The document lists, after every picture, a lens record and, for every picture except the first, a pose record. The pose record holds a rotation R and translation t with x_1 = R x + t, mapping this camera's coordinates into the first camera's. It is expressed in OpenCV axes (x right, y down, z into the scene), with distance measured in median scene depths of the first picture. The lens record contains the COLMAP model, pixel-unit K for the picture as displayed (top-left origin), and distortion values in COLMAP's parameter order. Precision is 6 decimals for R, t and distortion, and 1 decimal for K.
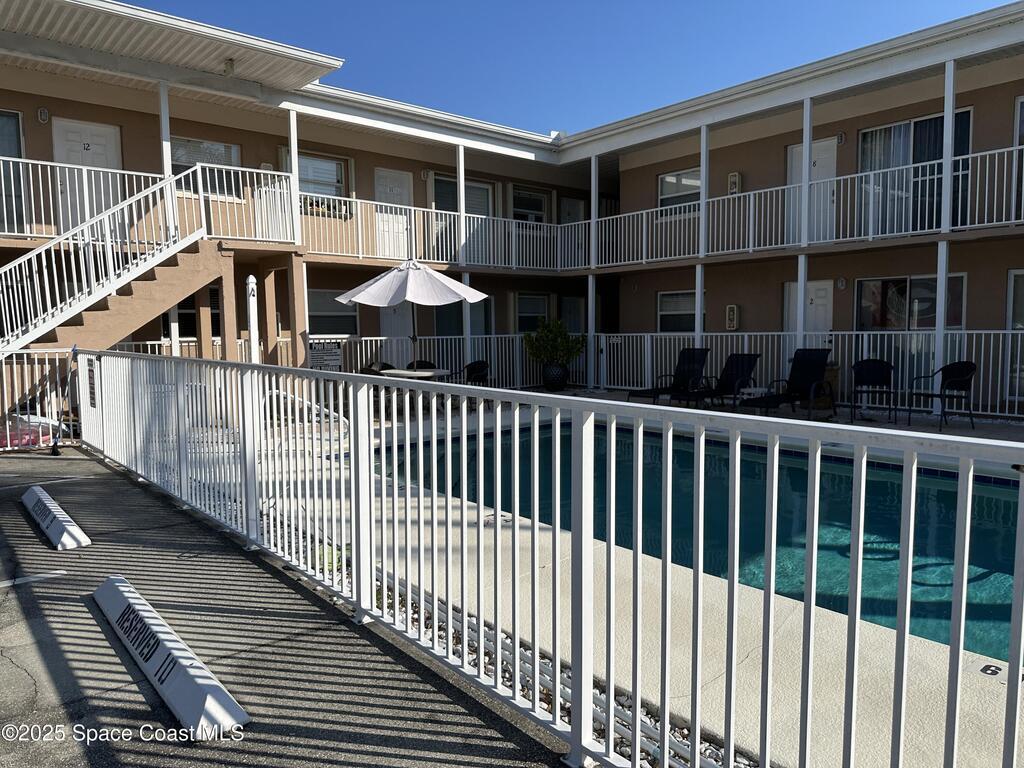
lens RADIAL K [[729.3, 0, 511.3], [0, 729.3, 388.3], [0, 0, 1]] dist [0.137009, -0.253012]
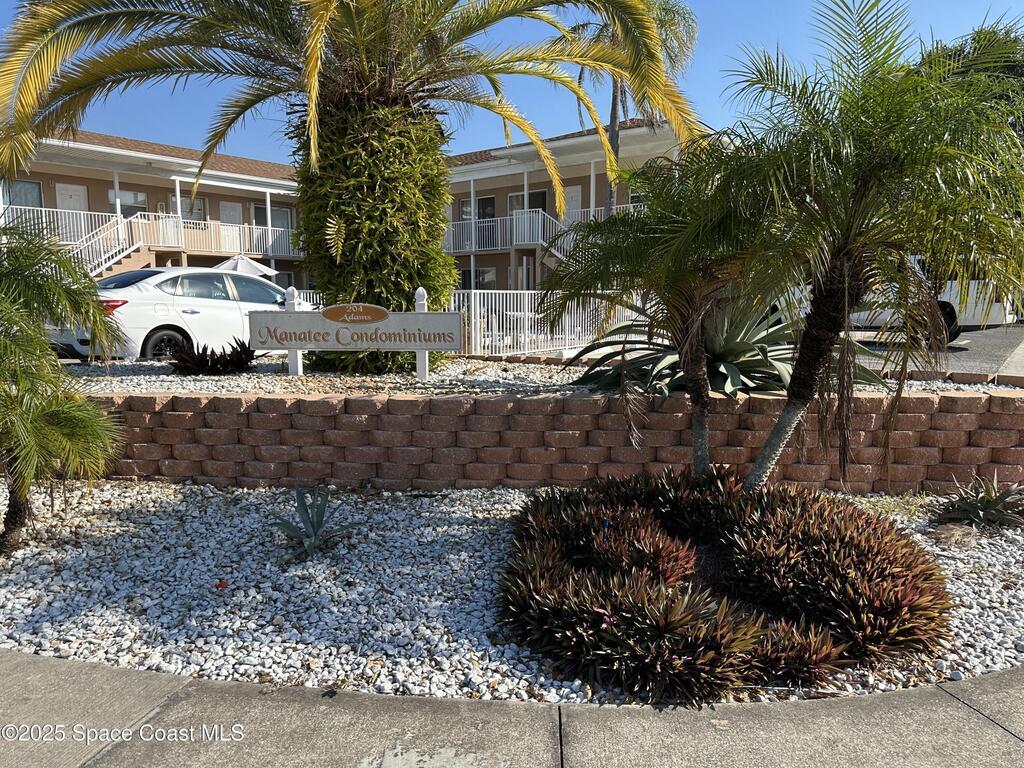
lens RADIAL K [[729.3, 0, 511.3], [0, 729.3, 388.3], [0, 0, 1]] dist [0.137009, -0.253012]
pose [[0.981952, -0.012390, 0.188723, 0.202568], [0.005389, 0.999280, 0.037565, 0.119406], [-0.189053, -0.035870, 0.981312, -1.128212]]
